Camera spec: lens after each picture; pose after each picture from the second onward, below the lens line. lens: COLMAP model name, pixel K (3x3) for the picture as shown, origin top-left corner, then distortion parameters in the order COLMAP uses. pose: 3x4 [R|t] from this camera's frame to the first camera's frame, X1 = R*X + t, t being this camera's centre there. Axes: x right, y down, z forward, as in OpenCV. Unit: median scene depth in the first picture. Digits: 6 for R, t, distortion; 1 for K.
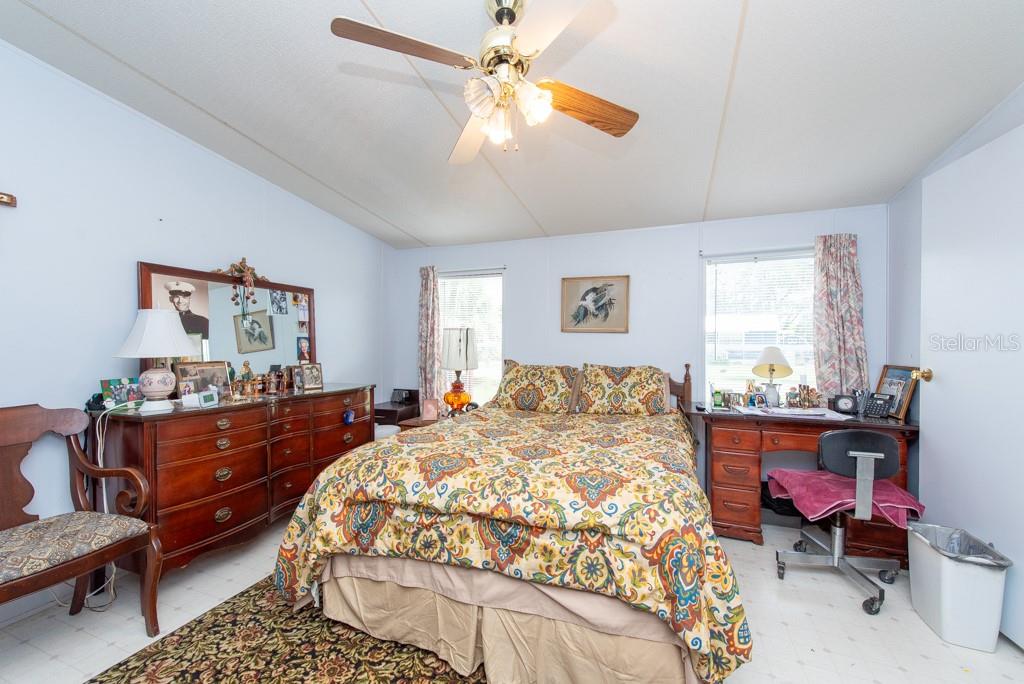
lens RADIAL K [[401.4, 0, 512.0], [0, 401.4, 343.7], [0, 0, 1]] dist [0.015275, -0.004339]
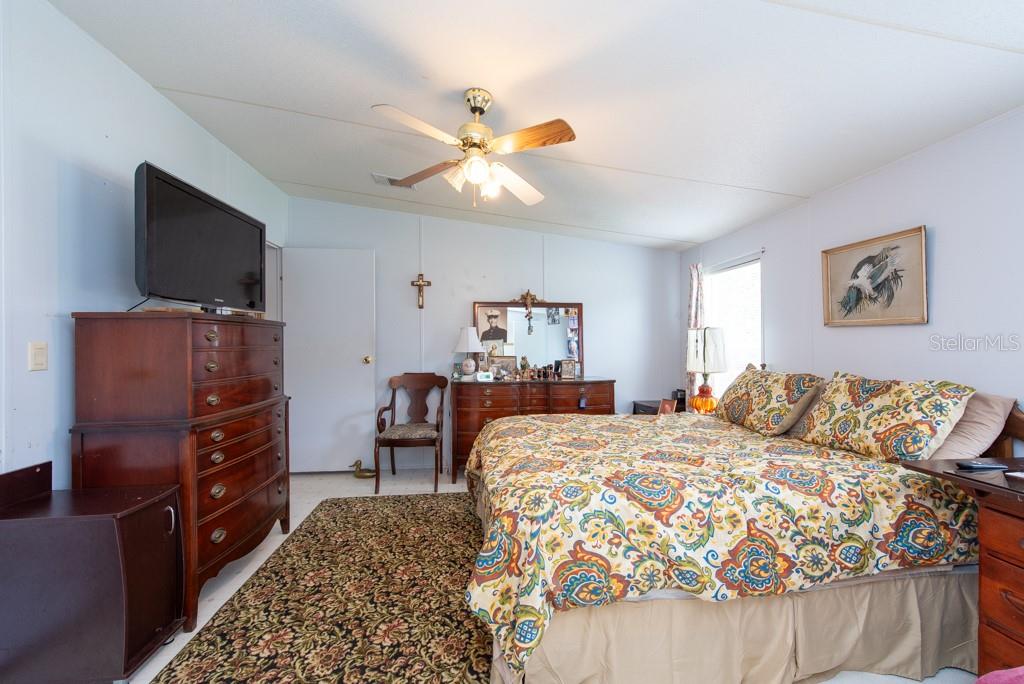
lens RADIAL K [[401.4, 0, 512.7], [0, 401.4, 340.1], [0, 0, 1]] dist [0.015275, -0.004339]
pose [[0.459593, -0.016272, -0.887981, 0.598256], [0.001631, 0.999846, -0.017478, 0.006711], [0.888128, 0.006585, 0.459549, 0.218537]]
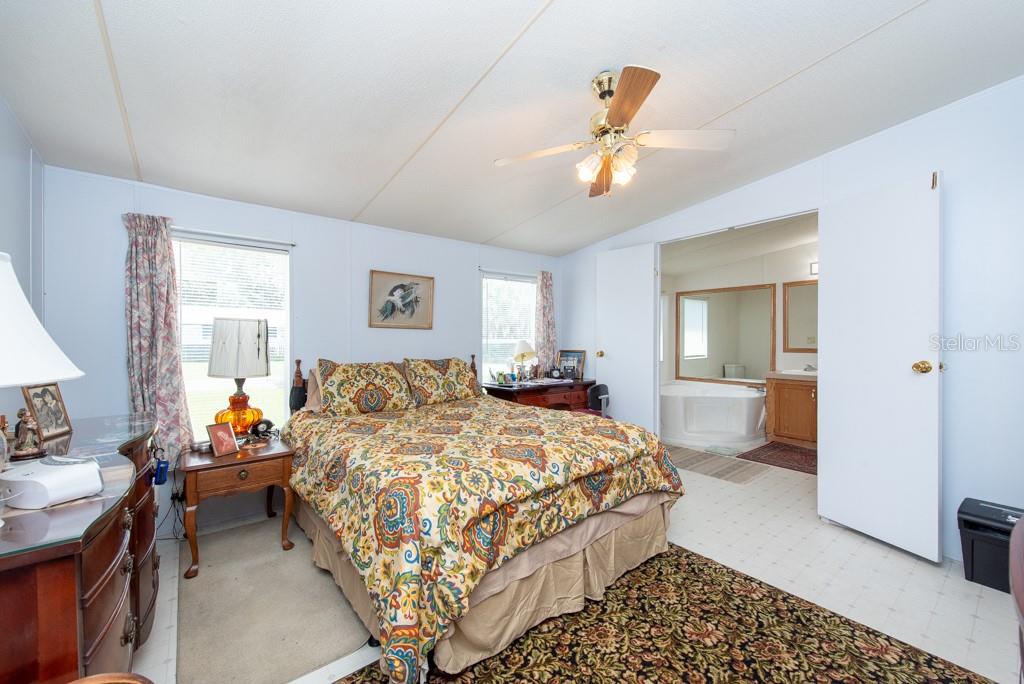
lens RADIAL K [[401.4, 0, 511.9], [0, 401.4, 341.7], [0, 0, 1]] dist [0.015275, -0.004339]
pose [[0.504209, -0.011797, 0.863501, -0.624685], [0.005175, 0.999930, 0.010639, -0.003217], [-0.863566, -0.000895, 0.504235, 0.277372]]
